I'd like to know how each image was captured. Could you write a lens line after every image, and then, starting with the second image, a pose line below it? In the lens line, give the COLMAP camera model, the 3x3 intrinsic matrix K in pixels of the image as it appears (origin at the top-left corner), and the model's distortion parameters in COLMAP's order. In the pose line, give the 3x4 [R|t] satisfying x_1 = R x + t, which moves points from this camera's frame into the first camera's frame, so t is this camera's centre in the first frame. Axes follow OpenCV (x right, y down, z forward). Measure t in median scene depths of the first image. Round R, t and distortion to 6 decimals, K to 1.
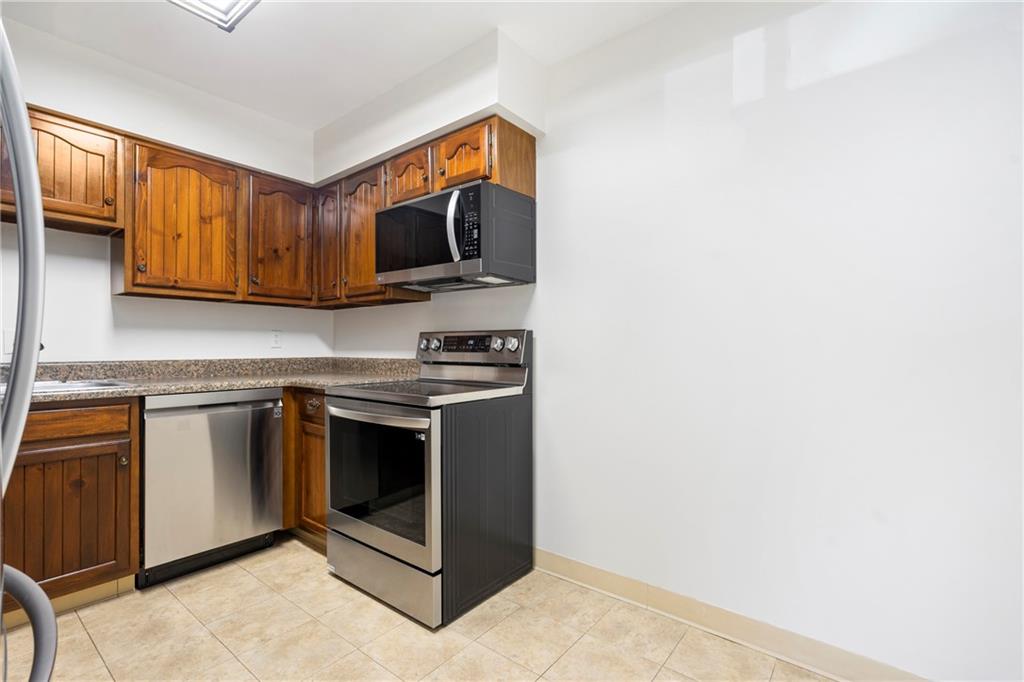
lens RADIAL K [[464.0, 0, 510.7], [0, 464.0, 346.8], [0, 0, 1]] dist [0.002920, 0.000189]
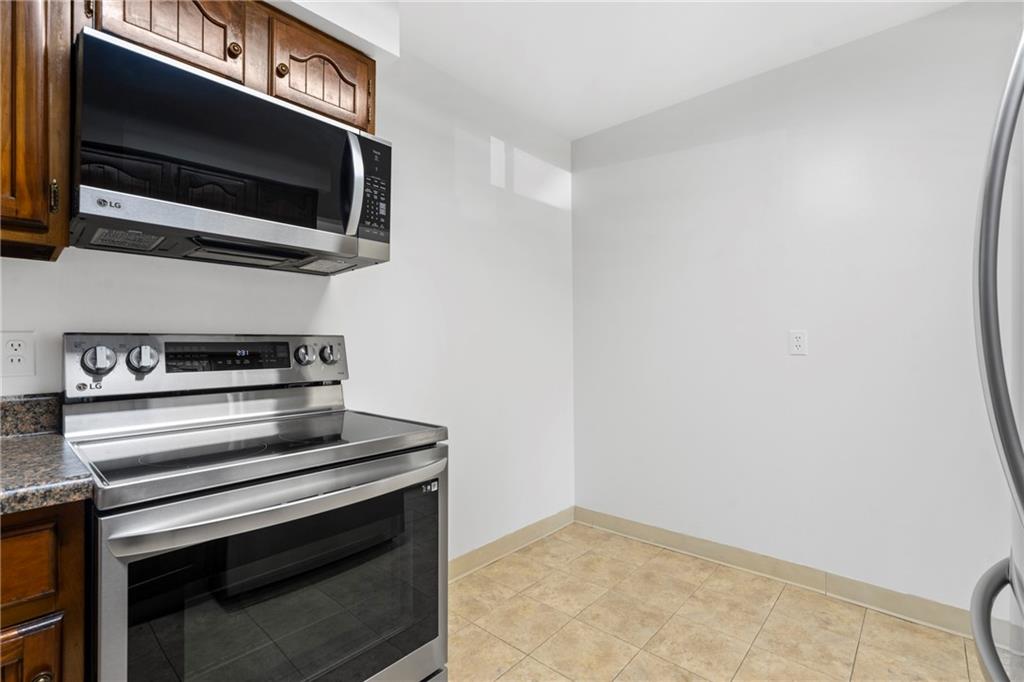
lens RADIAL K [[464.0, 0, 510.4], [0, 464.0, 335.8], [0, 0, 1]] dist [0.002920, 0.000189]
pose [[0.055907, 0.016342, 0.998302, -0.901529], [0.004068, 0.999854, -0.016595, -0.027113], [-0.998428, 0.004988, 0.055832, 0.835283]]
